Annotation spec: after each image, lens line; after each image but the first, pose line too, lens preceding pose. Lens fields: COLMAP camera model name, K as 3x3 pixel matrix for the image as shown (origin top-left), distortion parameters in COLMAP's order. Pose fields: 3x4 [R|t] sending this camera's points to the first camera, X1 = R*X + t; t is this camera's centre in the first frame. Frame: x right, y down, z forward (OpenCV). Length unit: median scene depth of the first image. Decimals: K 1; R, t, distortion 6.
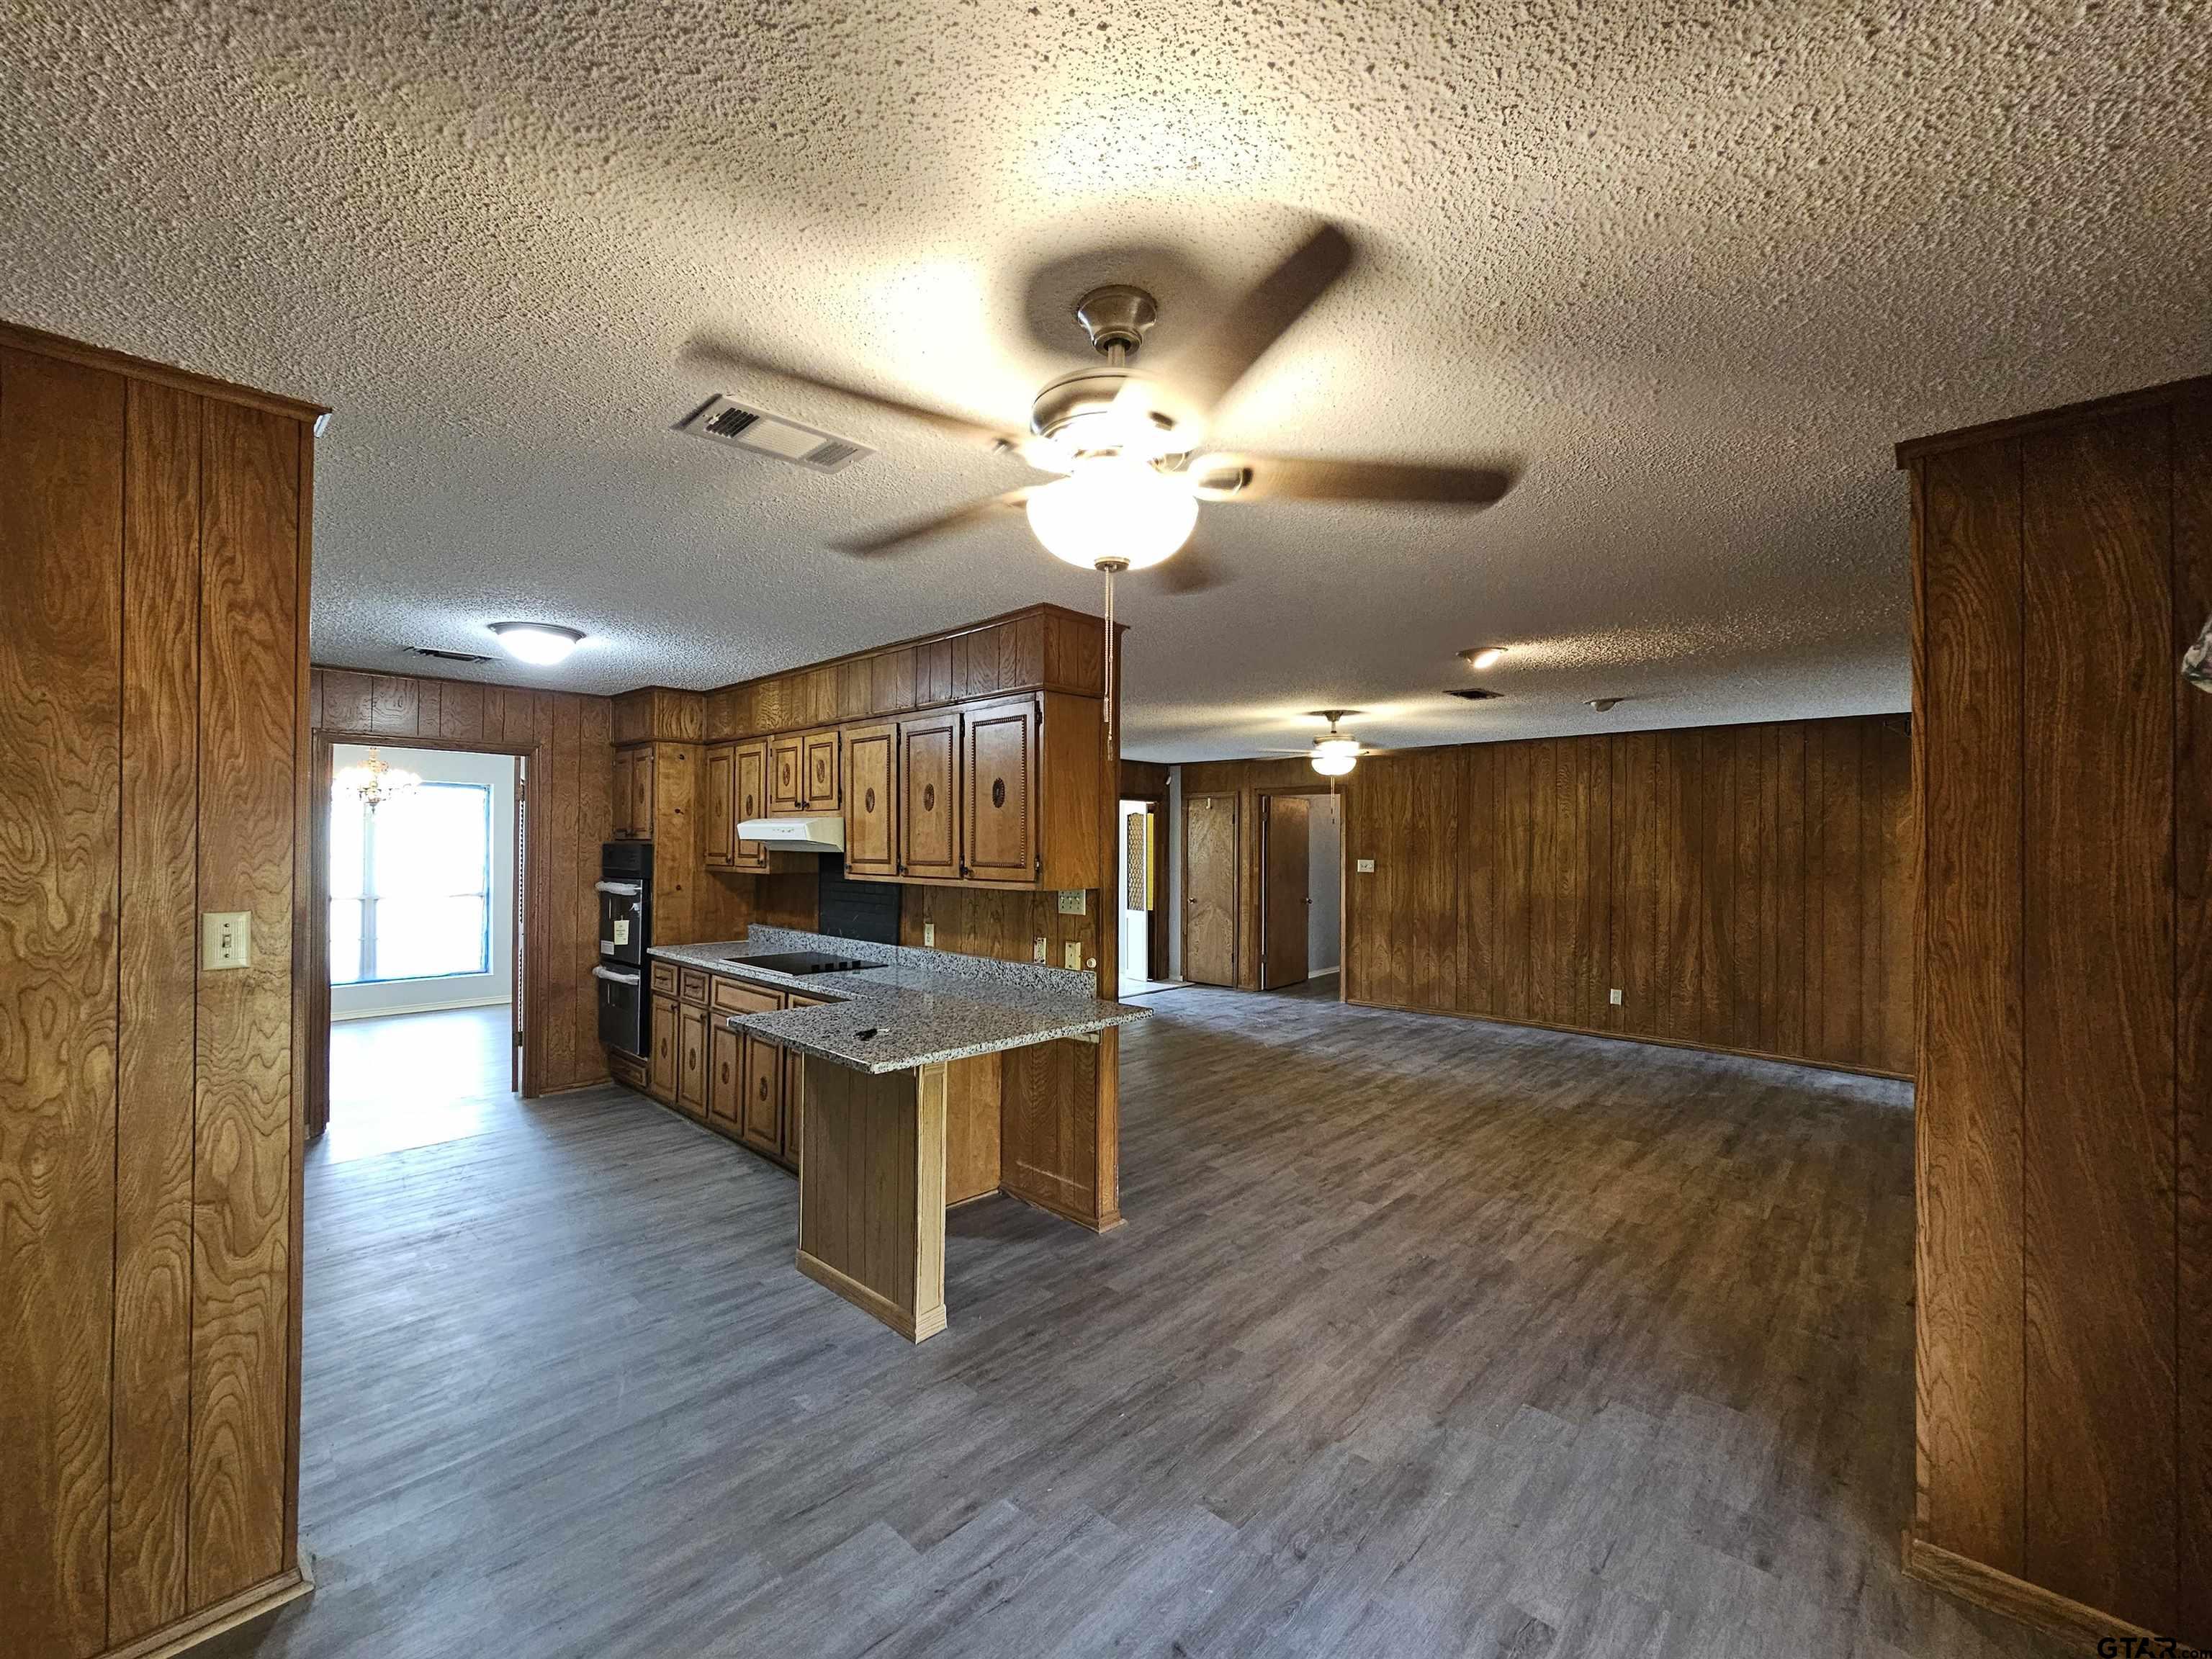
lens RADIAL K [[910.3, 0, 1092.3], [0, 910.3, 835.3], [0, 0, 1]] dist [-0.004031, -0.000171]
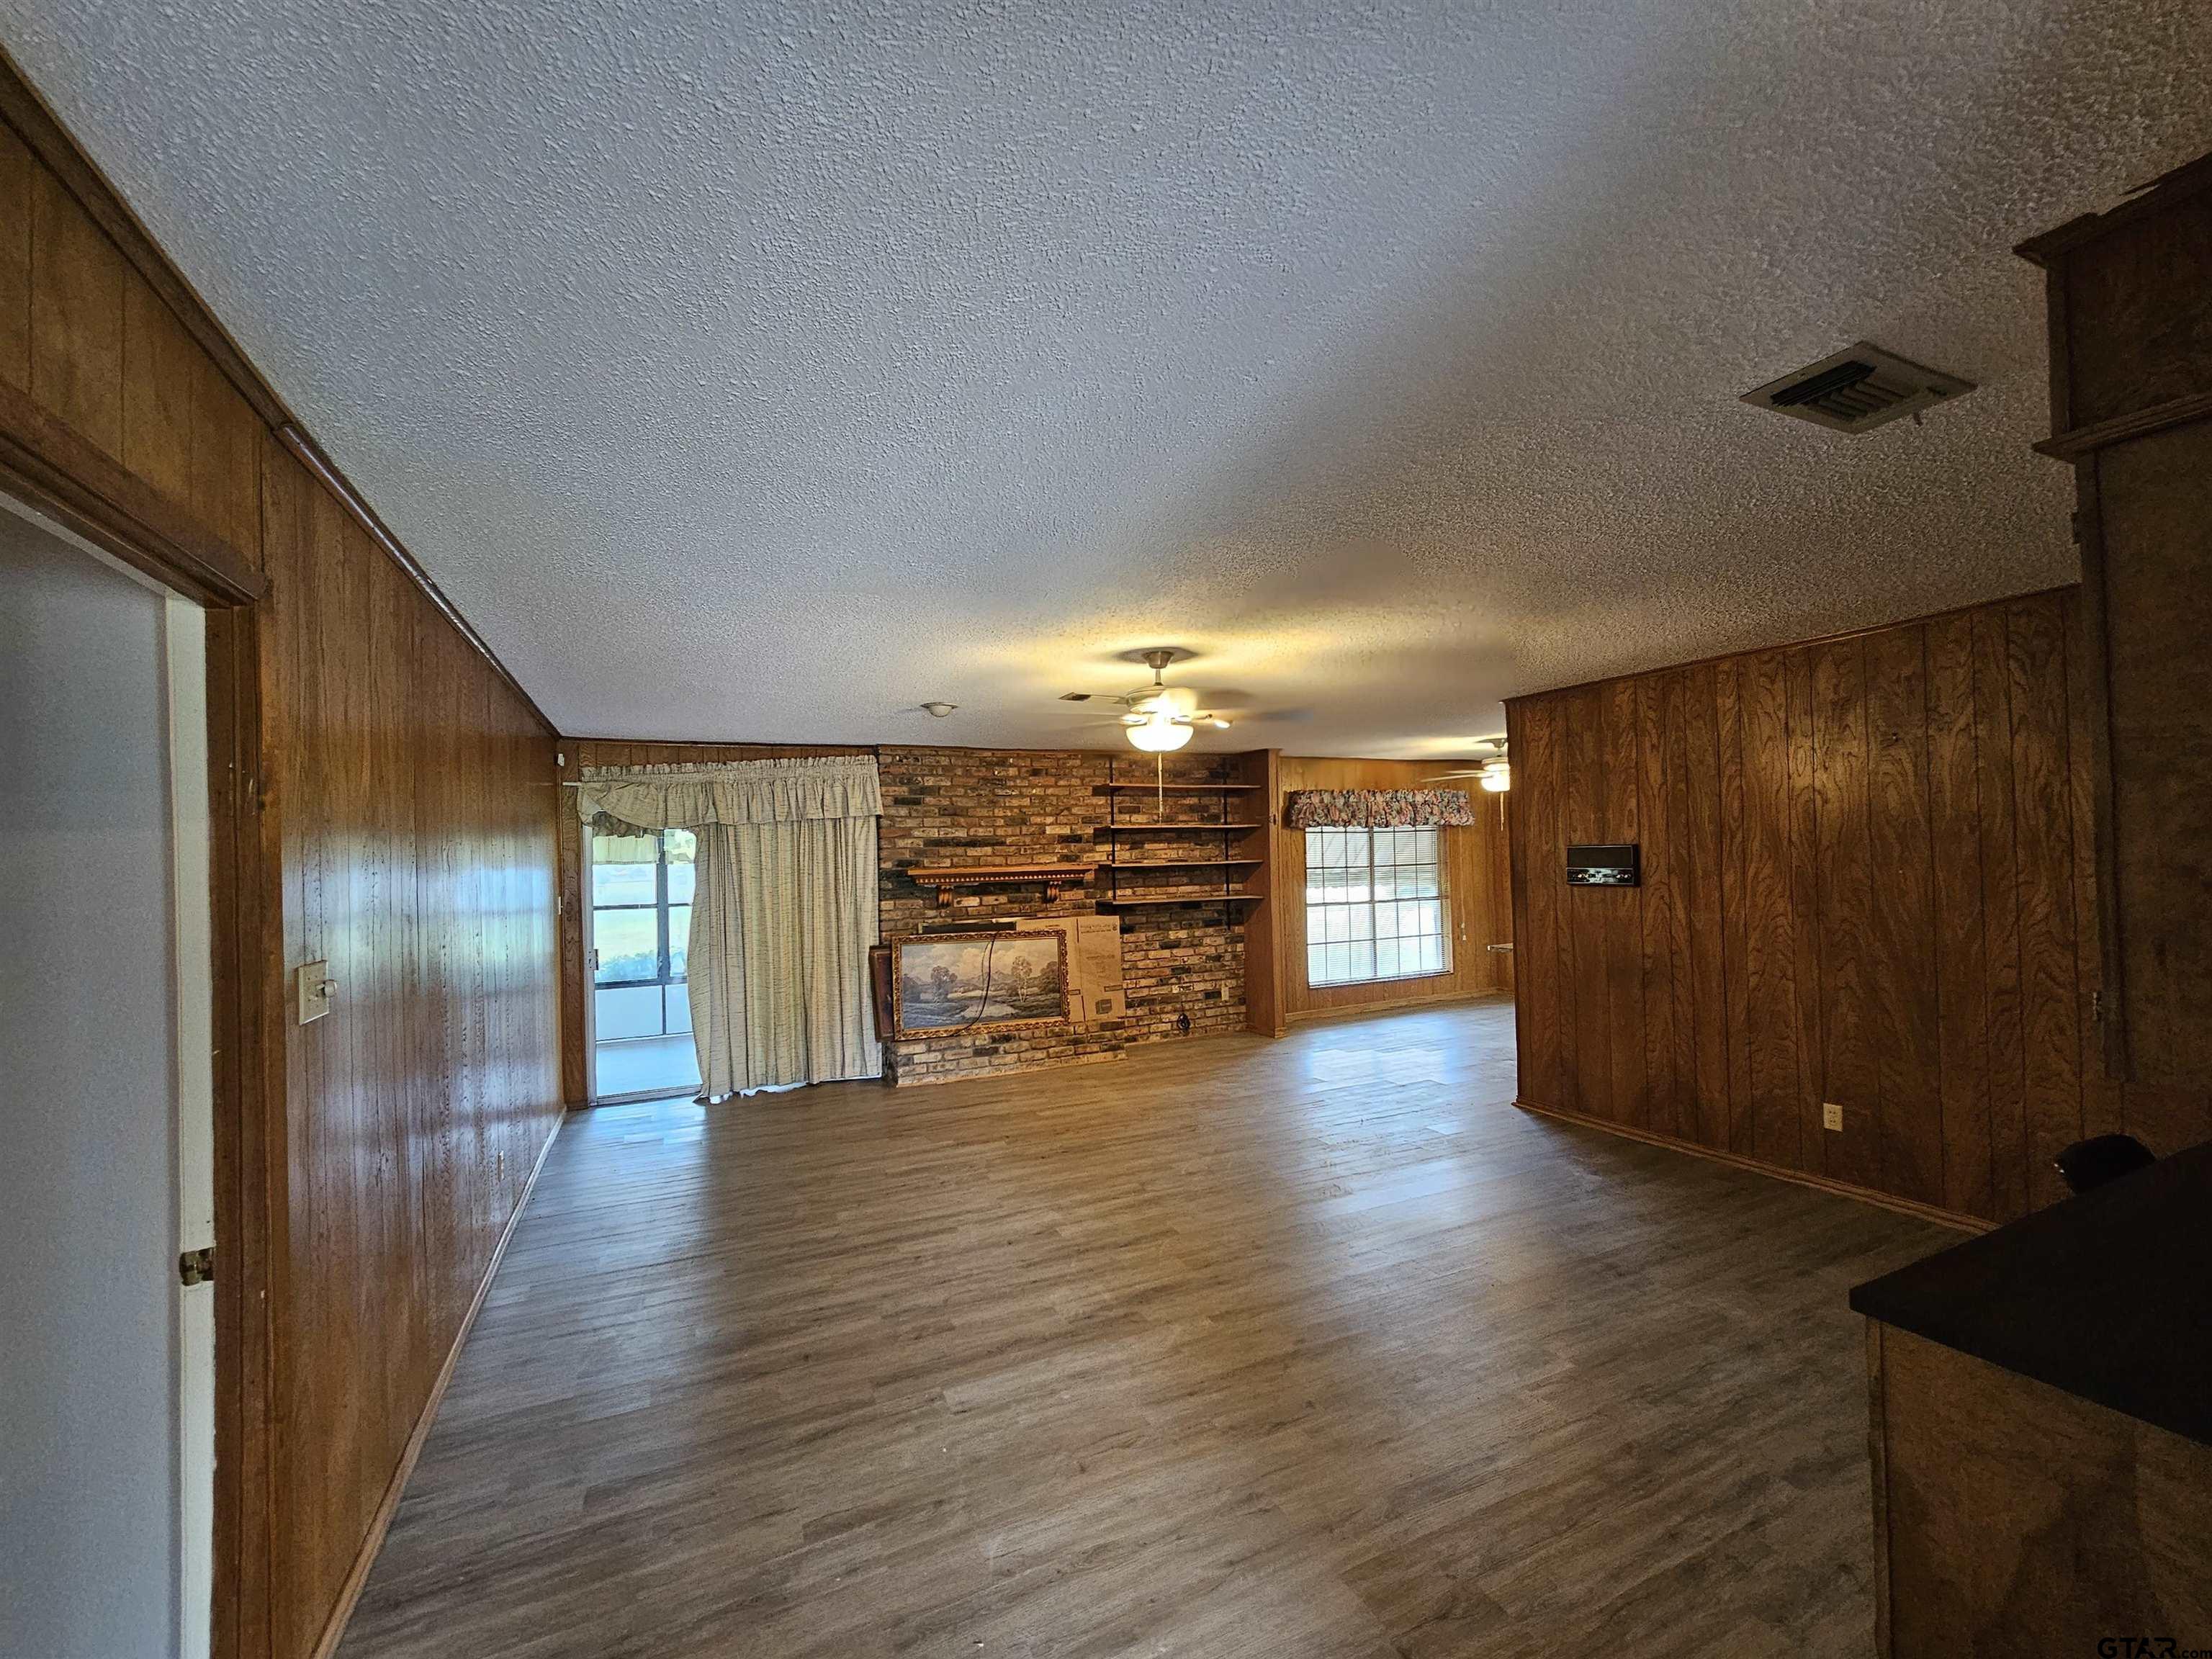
lens RADIAL K [[910.3, 0, 1104.0], [0, 910.3, 837.5], [0, 0, 1]] dist [-0.004031, -0.000171]
pose [[-0.933530, 0.025444, 0.357595, 0.098227], [0.019015, 0.999588, -0.021484, 0.012757], [-0.357994, -0.013256, -0.933630, 2.164630]]
